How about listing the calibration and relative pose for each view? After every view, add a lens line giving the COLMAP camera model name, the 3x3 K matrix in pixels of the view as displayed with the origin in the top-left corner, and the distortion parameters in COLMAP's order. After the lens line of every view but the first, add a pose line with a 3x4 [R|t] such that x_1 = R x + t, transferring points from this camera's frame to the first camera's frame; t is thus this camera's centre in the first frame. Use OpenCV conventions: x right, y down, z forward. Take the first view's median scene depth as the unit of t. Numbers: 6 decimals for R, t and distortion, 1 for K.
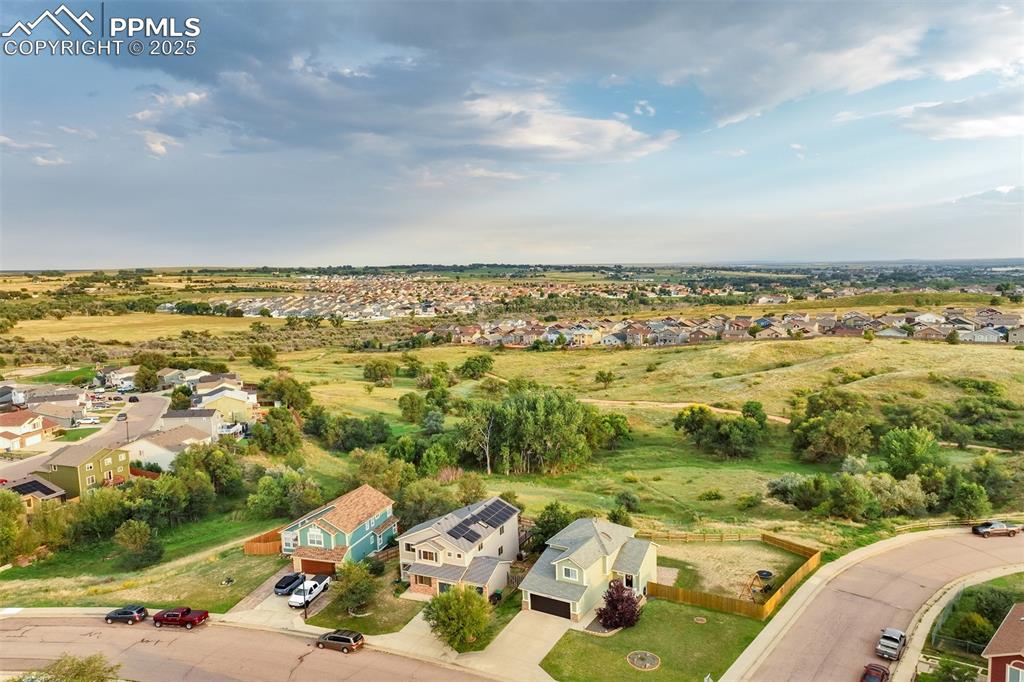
lens RADIAL K [[724.8, 0, 516.3], [0, 724.8, 343.5], [0, 0, 1]] dist [0.003131, 0.015070]
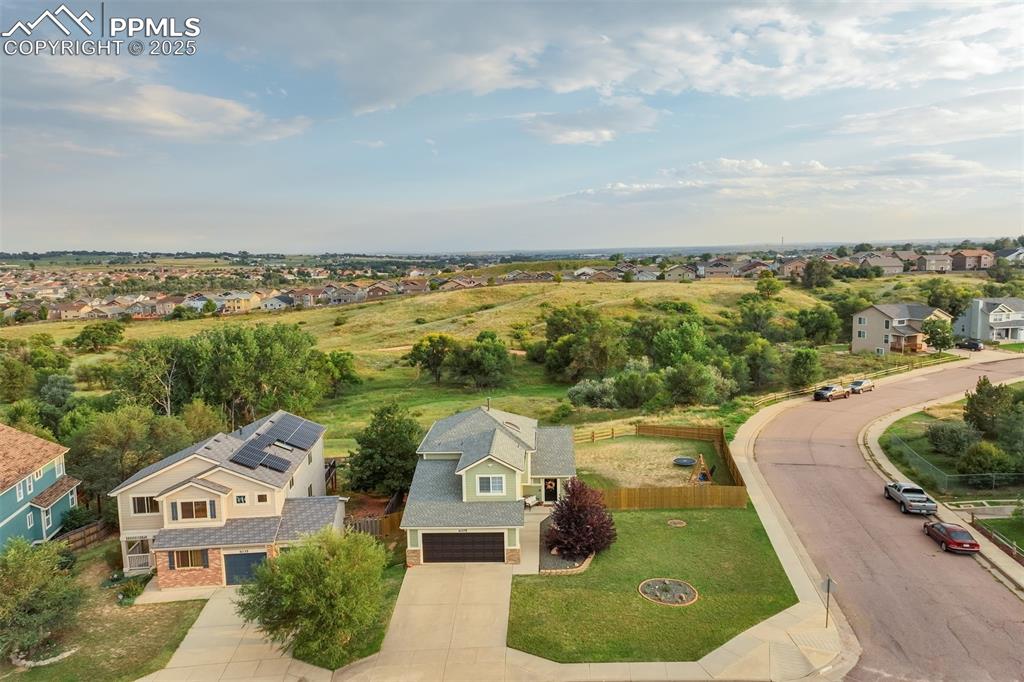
lens RADIAL K [[724.8, 0, 523.1], [0, 724.8, 319.7], [0, 0, 1]] dist [0.003131, 0.015070]
pose [[0.868183, -0.035154, 0.494998, -0.087692], [0.049308, 0.998662, -0.015557, 0.092654], [-0.493789, 0.037913, 0.868755, 0.226808]]
